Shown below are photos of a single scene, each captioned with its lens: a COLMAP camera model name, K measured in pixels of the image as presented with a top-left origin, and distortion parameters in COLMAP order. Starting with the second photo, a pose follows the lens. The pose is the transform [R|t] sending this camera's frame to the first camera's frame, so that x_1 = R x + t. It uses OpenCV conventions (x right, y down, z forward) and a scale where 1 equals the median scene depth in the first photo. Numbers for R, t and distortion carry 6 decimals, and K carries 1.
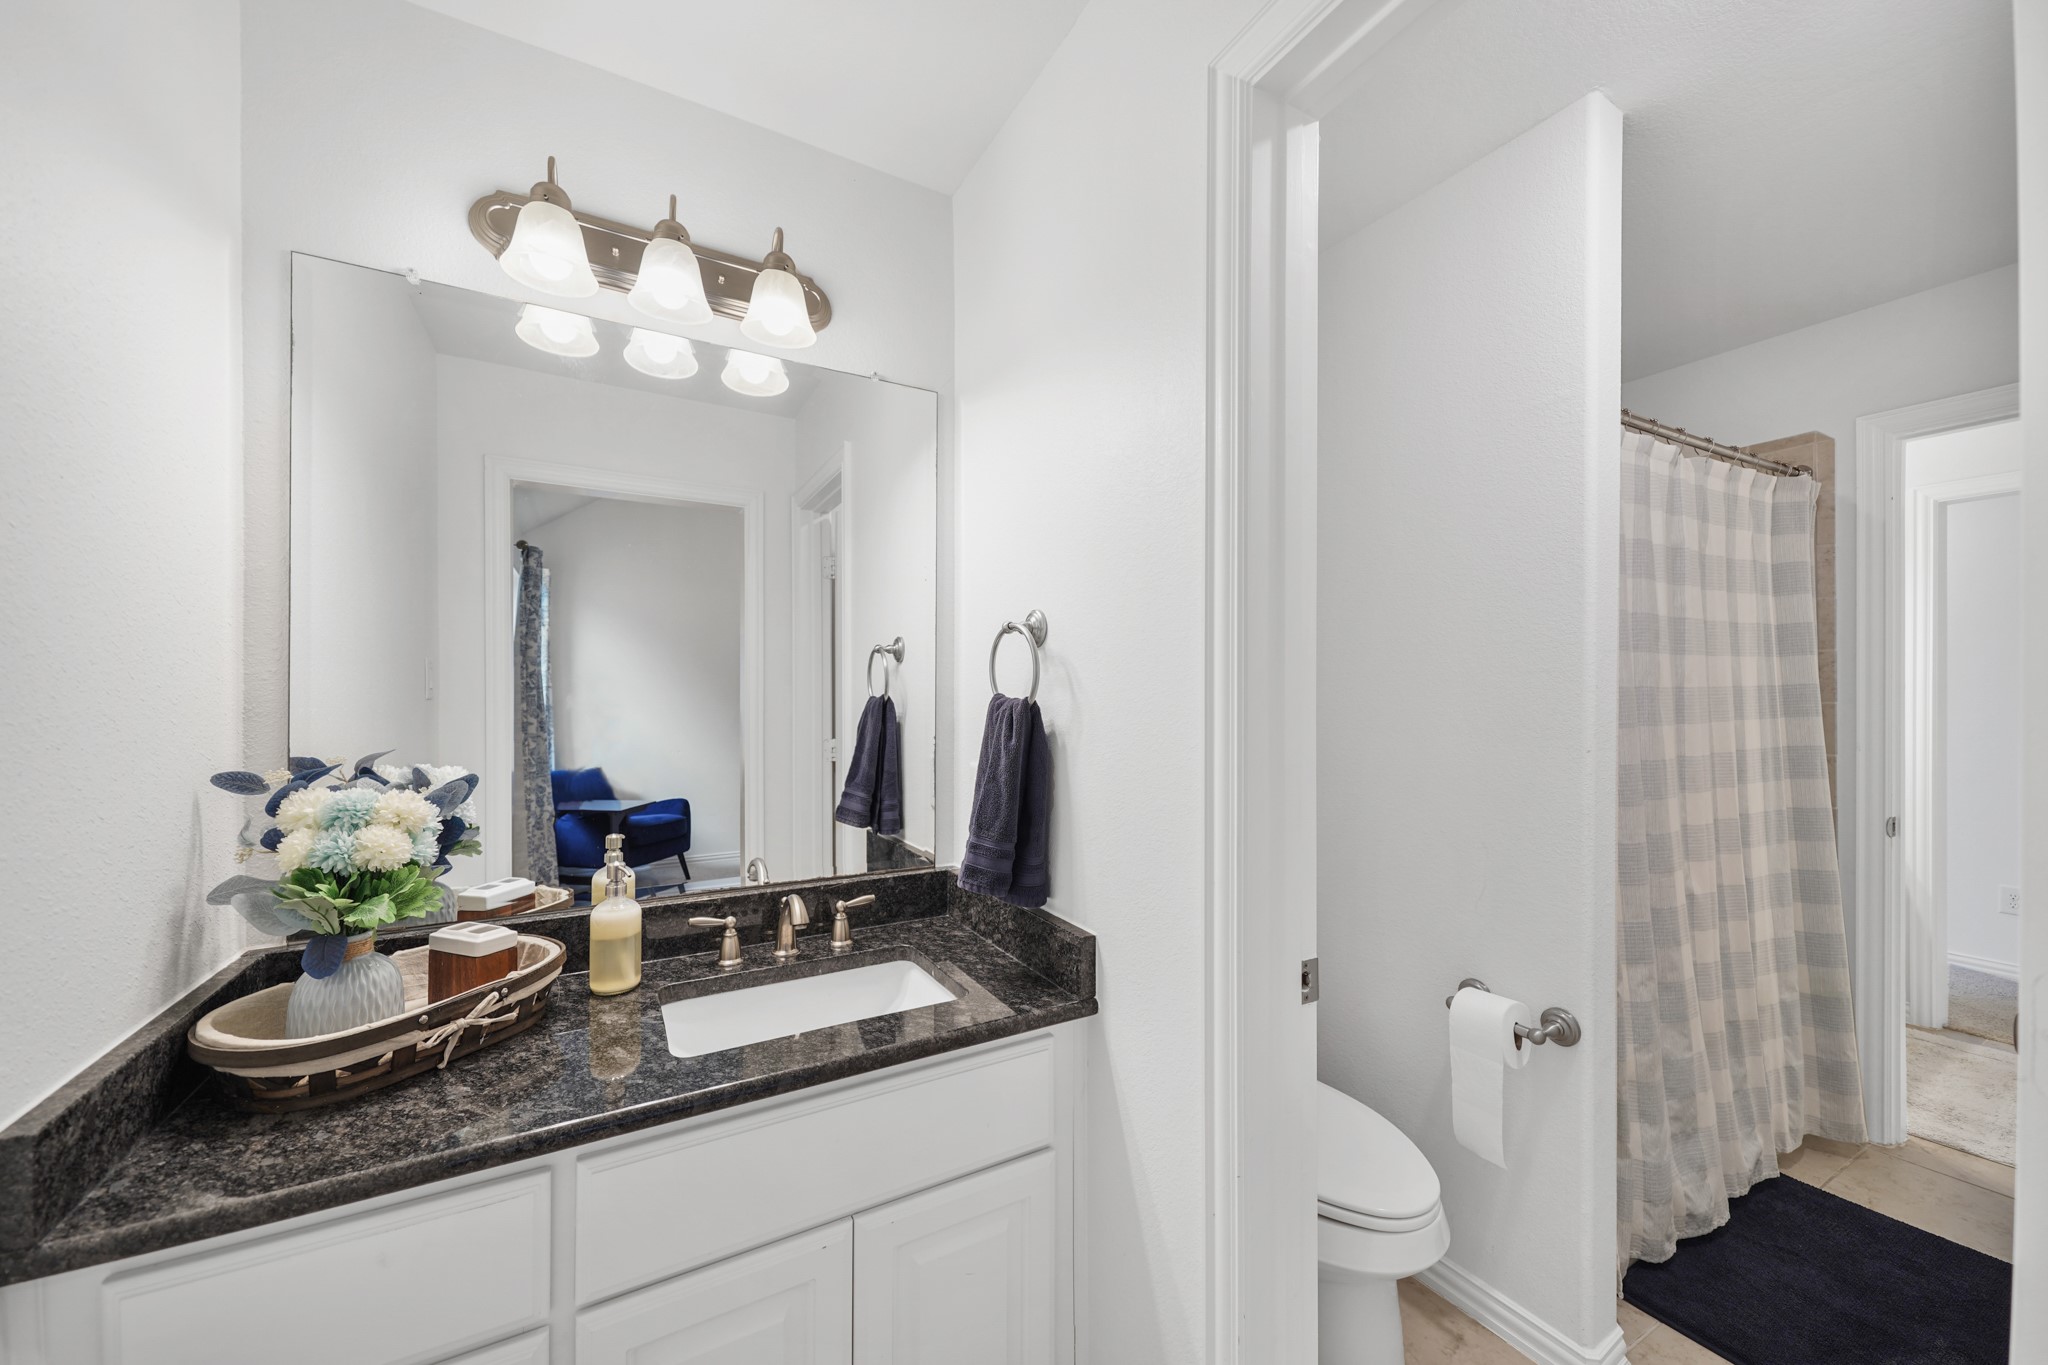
lens RADIAL K [[756.0, 0, 1023.4], [0, 756.0, 683.9], [0, 0, 1]] dist [-0.002322, -0.000112]
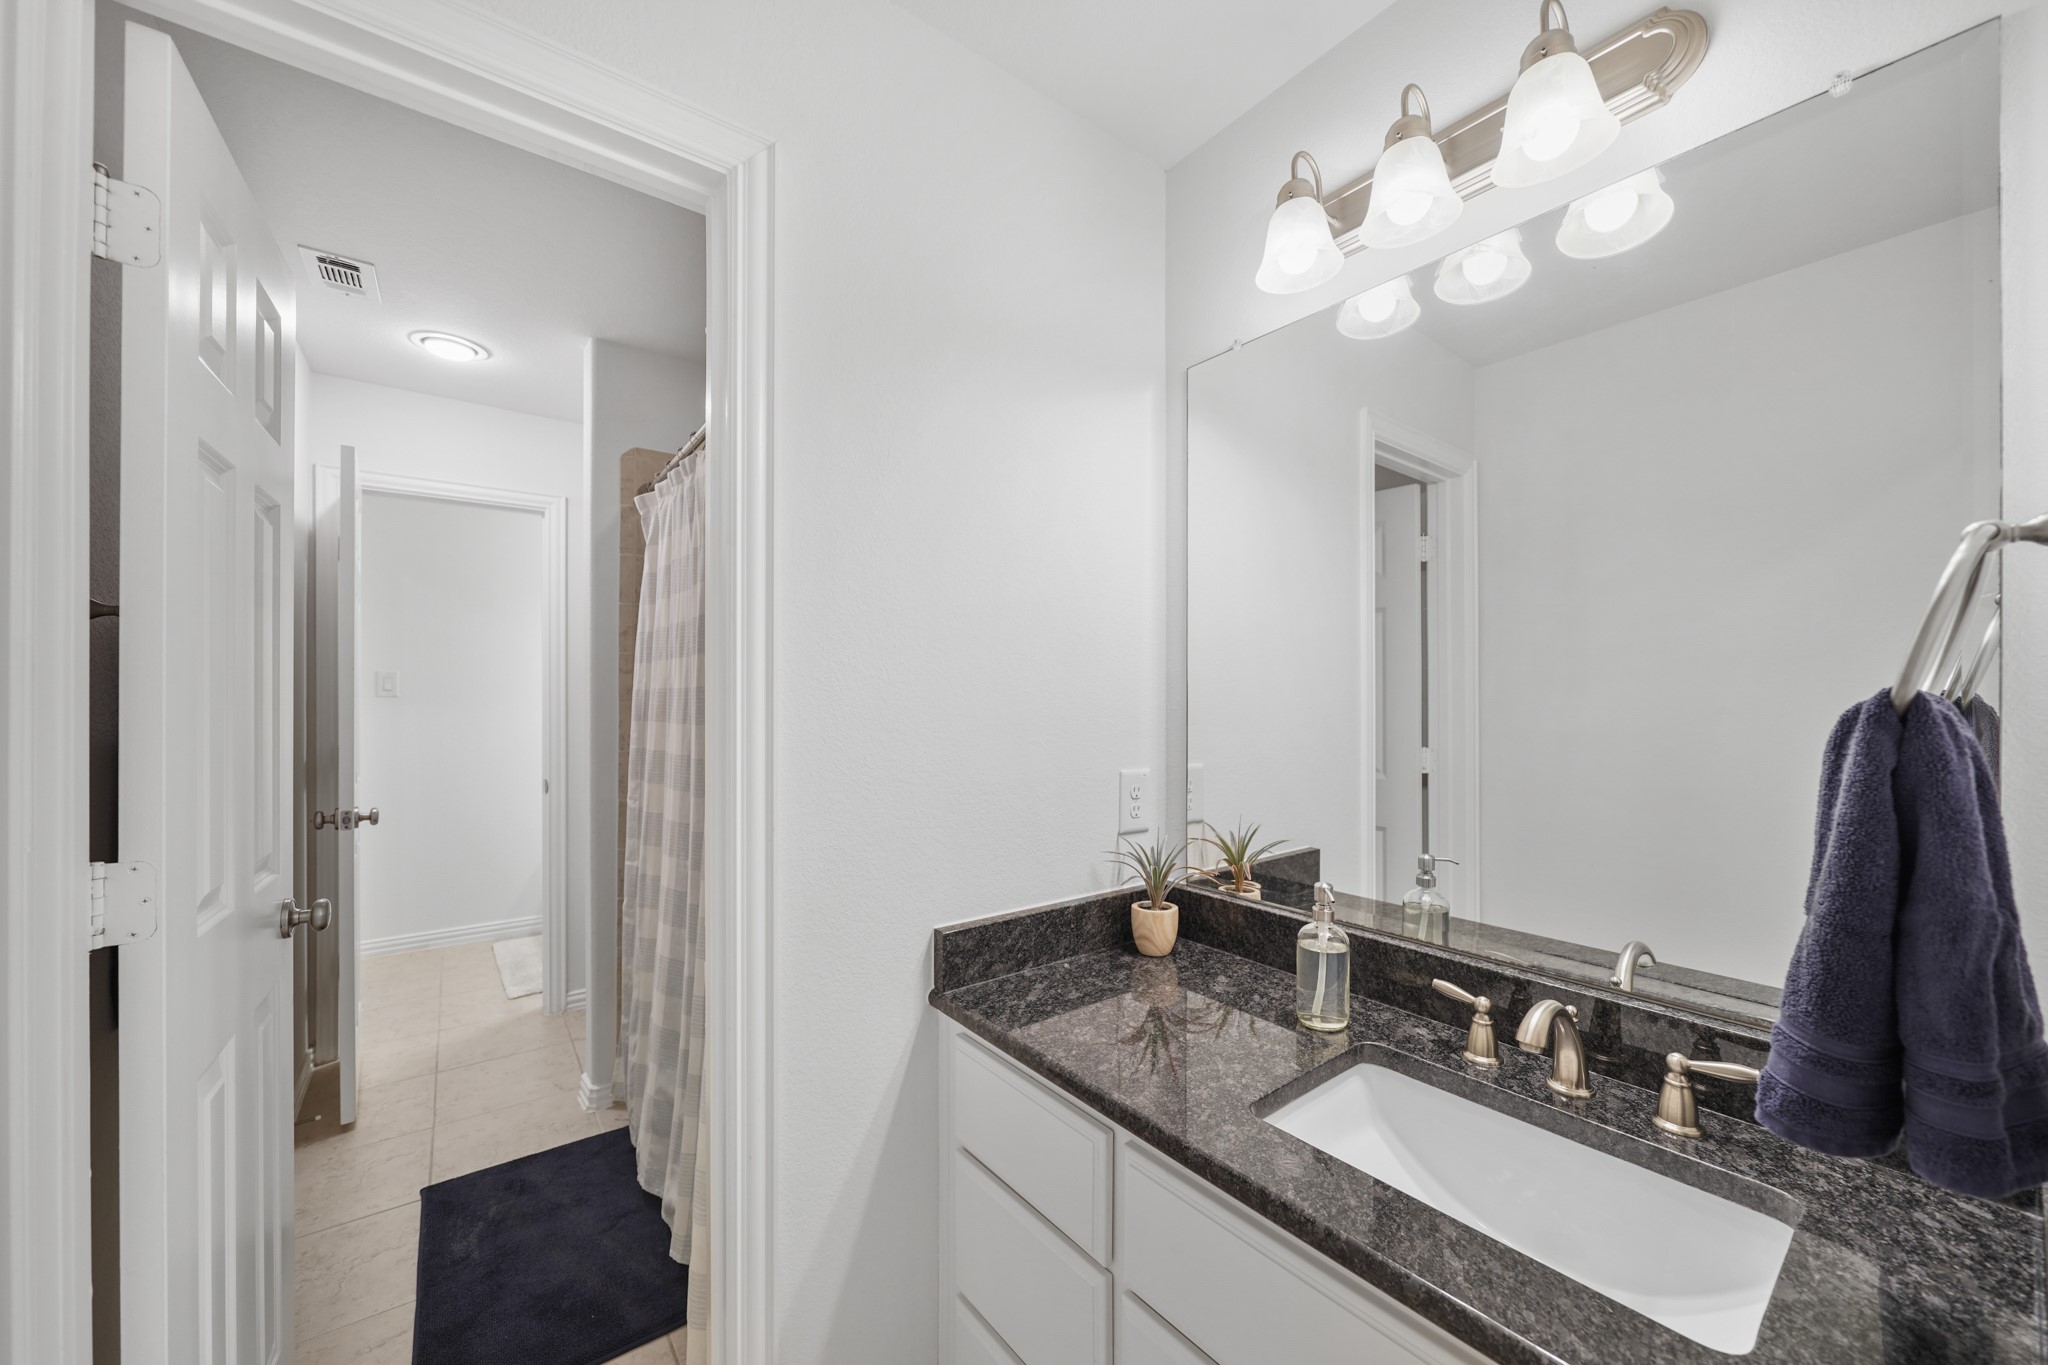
lens RADIAL K [[756.0, 0, 1026.5], [0, 756.0, 692.1], [0, 0, 1]] dist [-0.002322, -0.000112]
pose [[0.185133, 0.011185, -0.982650, 0.249298], [0.010435, 0.999856, 0.013347, -0.006416], [0.982658, -0.012725, 0.184990, 0.419474]]
